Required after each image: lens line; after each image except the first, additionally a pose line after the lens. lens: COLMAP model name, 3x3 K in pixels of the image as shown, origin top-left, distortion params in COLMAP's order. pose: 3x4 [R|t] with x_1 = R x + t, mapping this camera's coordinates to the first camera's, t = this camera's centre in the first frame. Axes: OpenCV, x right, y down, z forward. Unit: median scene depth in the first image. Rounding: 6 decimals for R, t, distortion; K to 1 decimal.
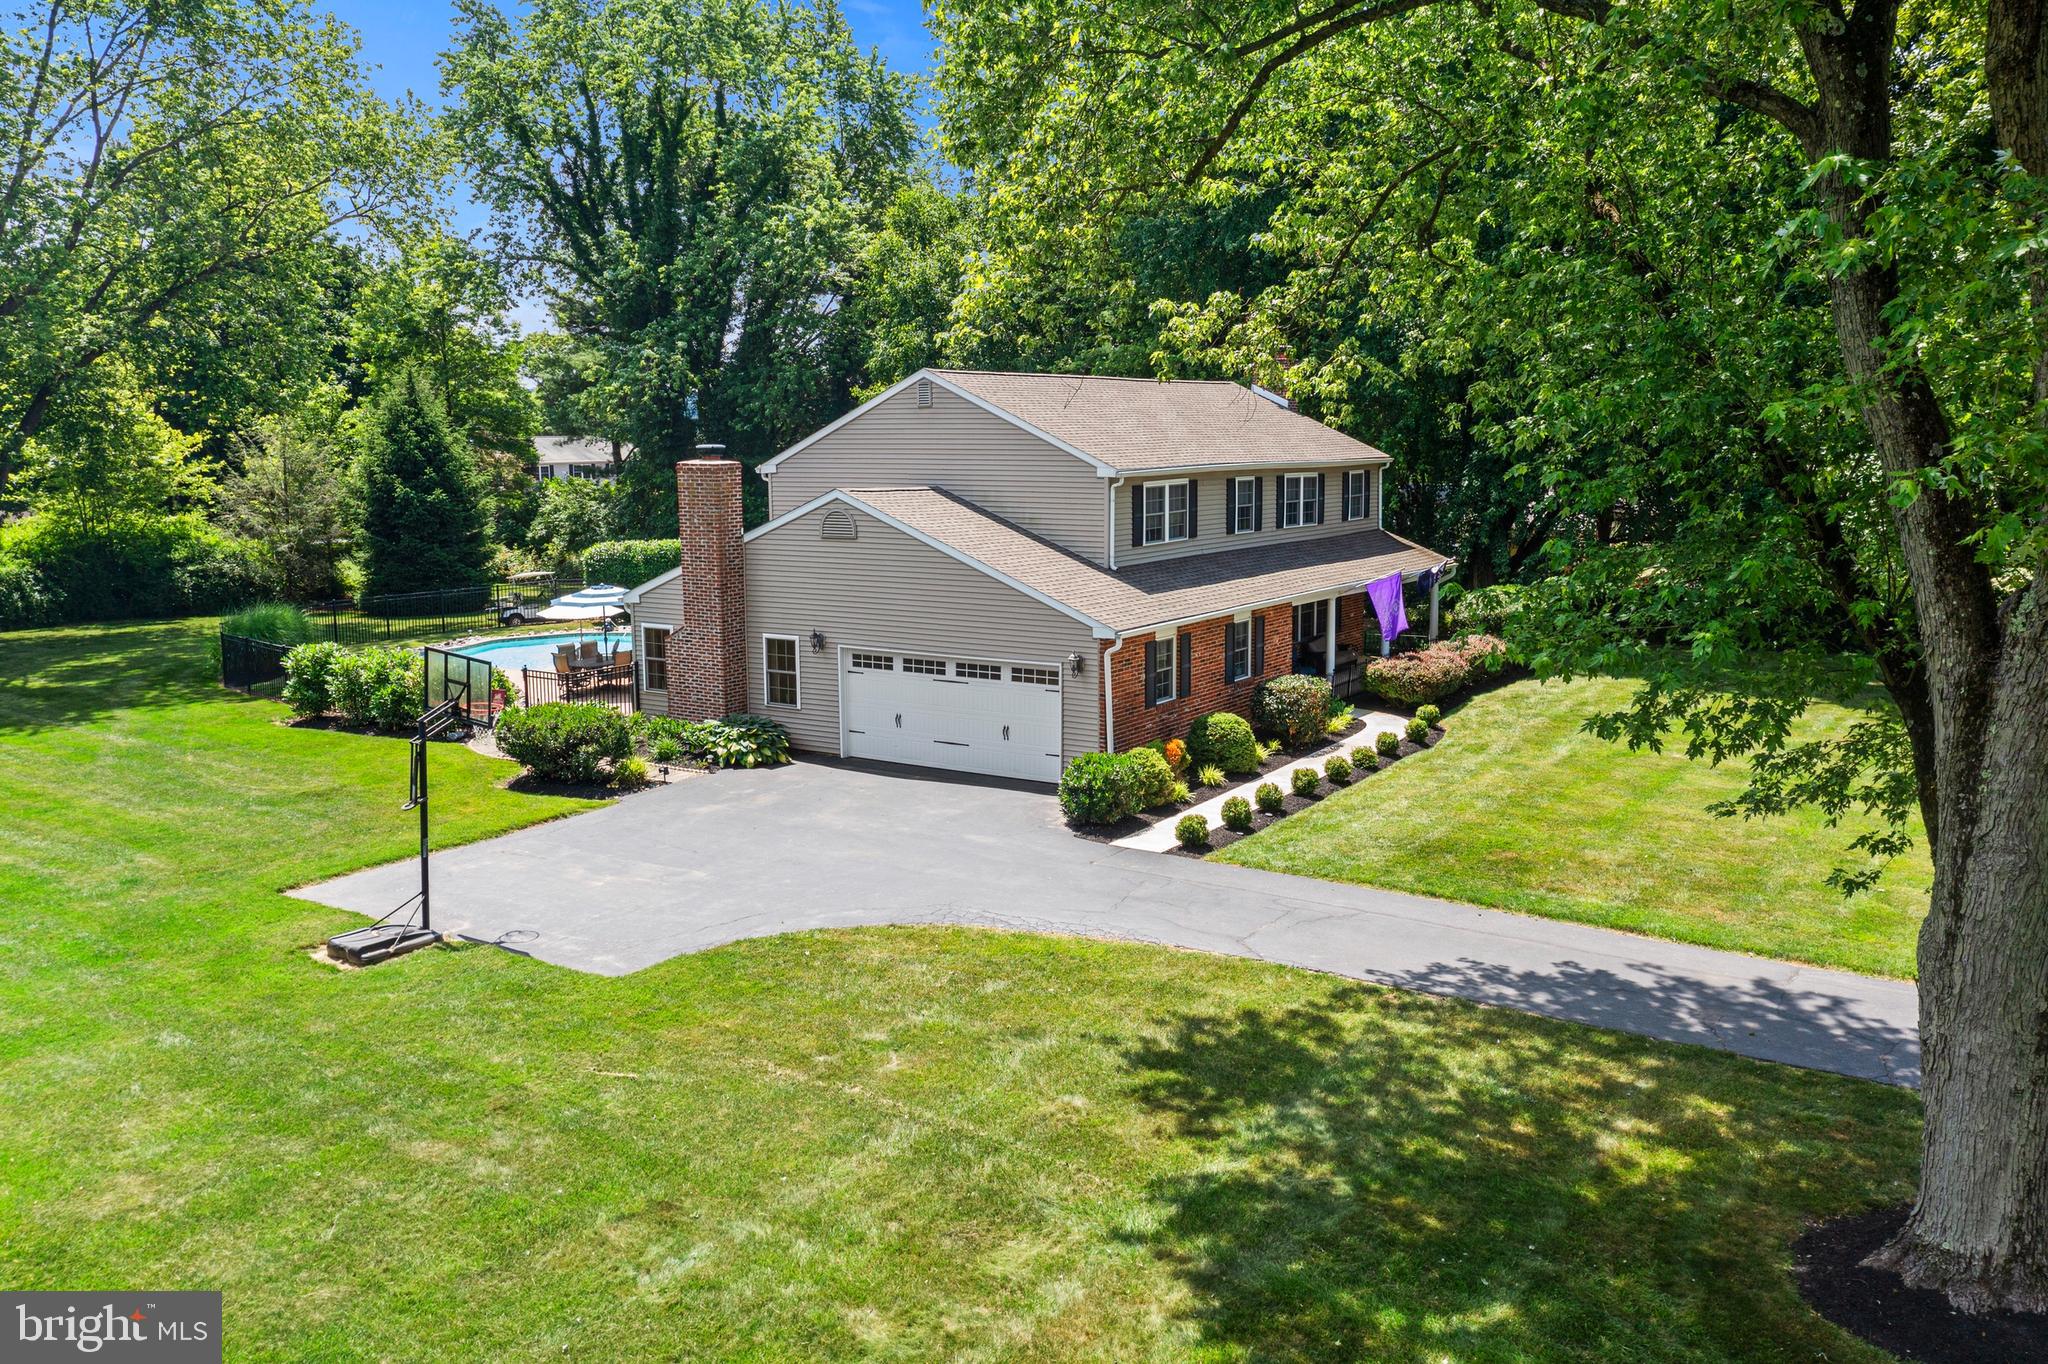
lens RADIAL K [[1610.2, 0, 1027.6], [0, 1610.2, 679.5], [0, 0, 1]] dist [-0.007288, 0.001562]
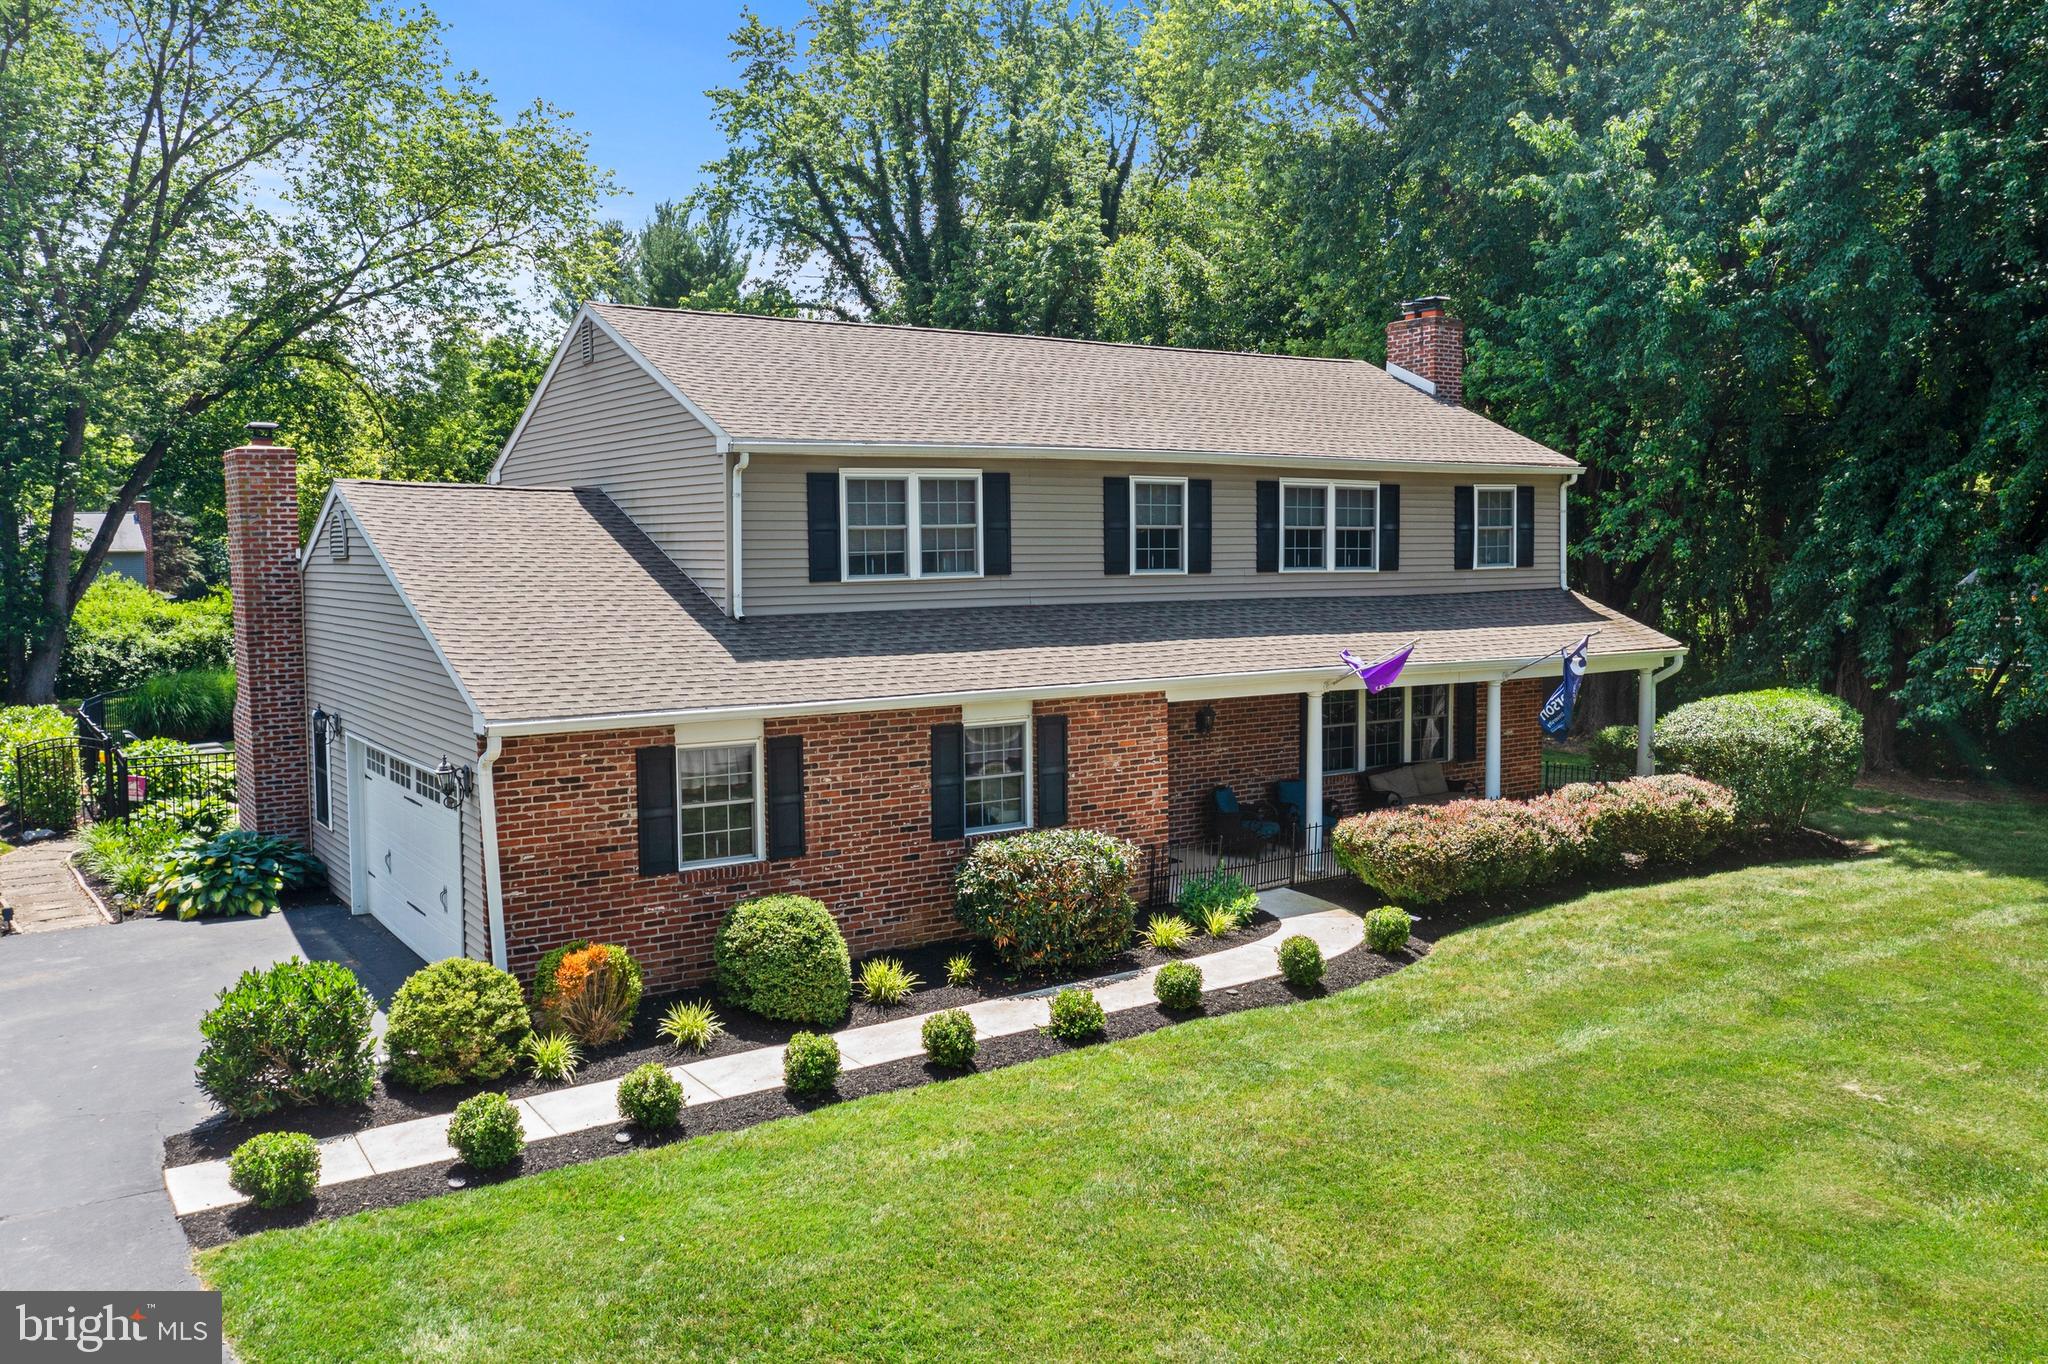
lens RADIAL K [[1610.2, 0, 1015.2], [0, 1610.2, 672.4], [0, 0, 1]] dist [-0.007288, 0.001562]
pose [[0.920561, 0.029138, -0.389510, 0.361271], [-0.057953, 0.996365, -0.062430, -0.020708], [0.386275, 0.080044, 0.918904, 0.528889]]
